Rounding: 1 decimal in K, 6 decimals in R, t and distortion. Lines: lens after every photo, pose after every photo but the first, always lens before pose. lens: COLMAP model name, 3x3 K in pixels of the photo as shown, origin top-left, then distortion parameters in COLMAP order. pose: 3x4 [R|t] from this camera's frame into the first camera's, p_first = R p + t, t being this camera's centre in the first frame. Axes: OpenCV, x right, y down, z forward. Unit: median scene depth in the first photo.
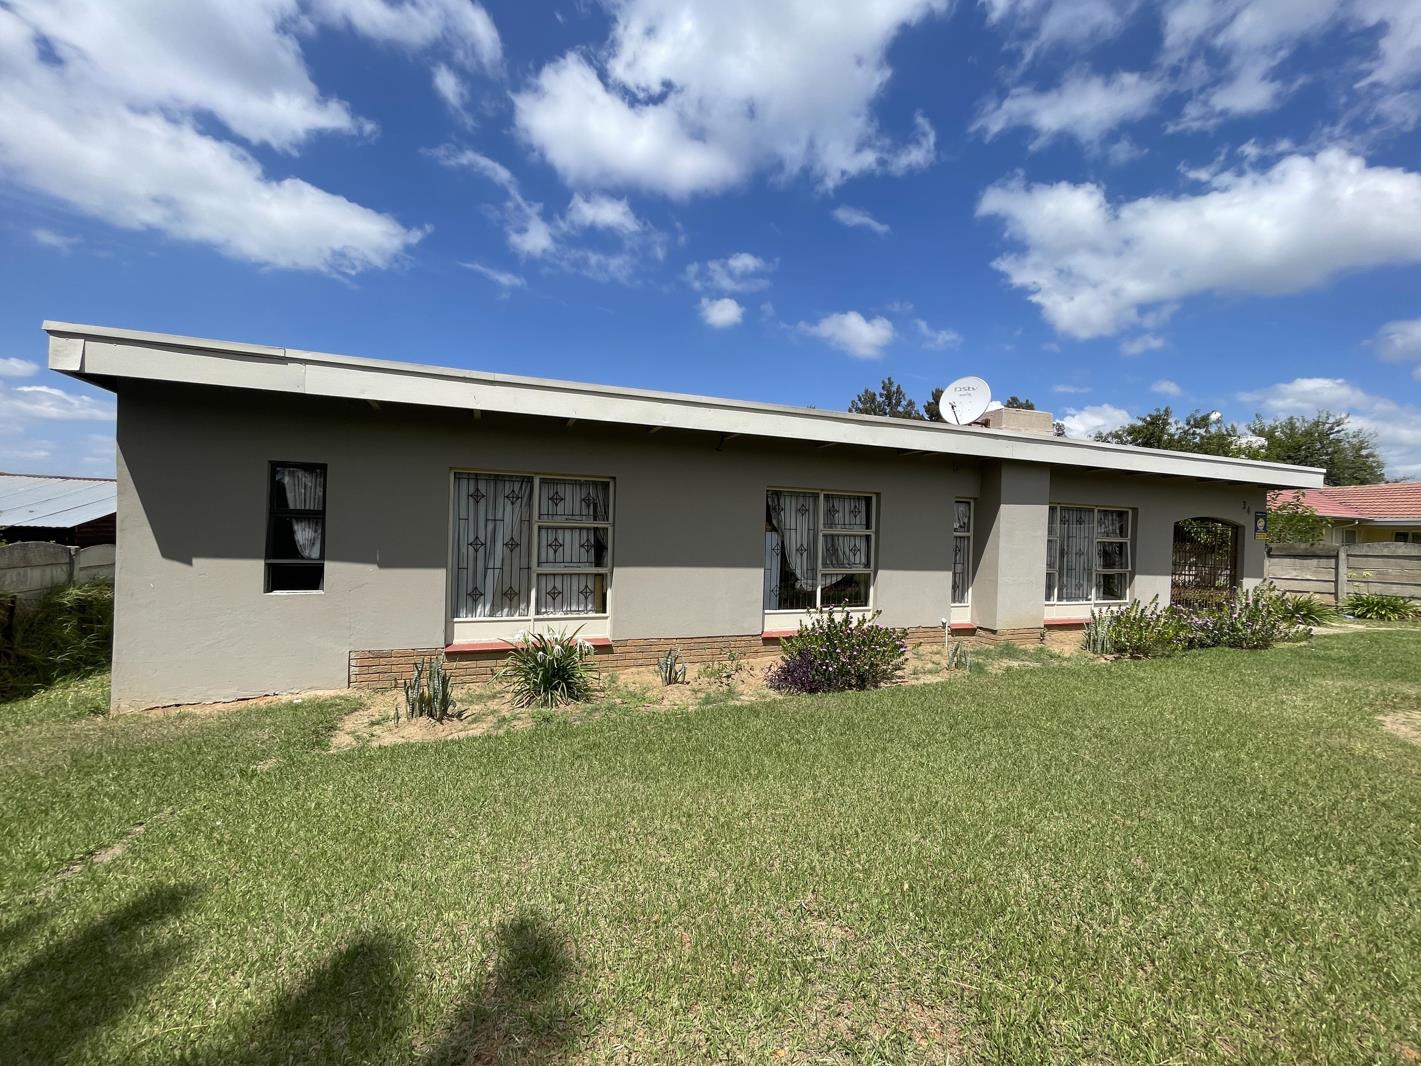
lens RADIAL K [[578.2, 0, 706.8], [0, 578.2, 534.4], [0, 0, 1]] dist [0.002478, 0.000134]
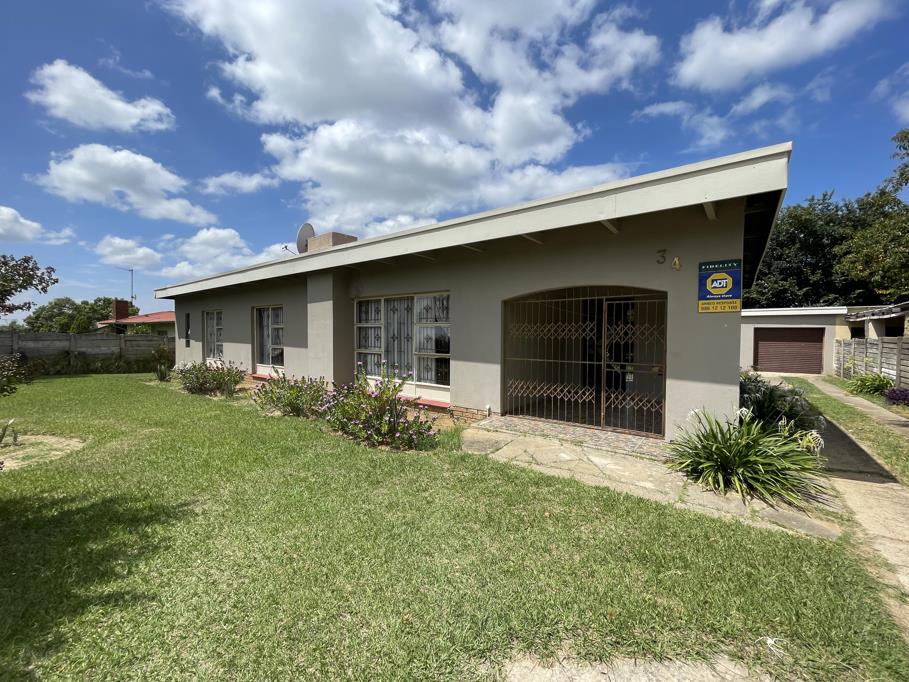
lens RADIAL K [[369.9, 0, 452.2], [0, 369.9, 341.9], [0, 0, 1]] dist [0.002478, 0.000134]
pose [[0.497792, -0.010812, -0.867229, 1.218922], [-0.034538, 0.998882, -0.032278, 0.052276], [0.866608, 0.046020, 0.496862, 0.682367]]
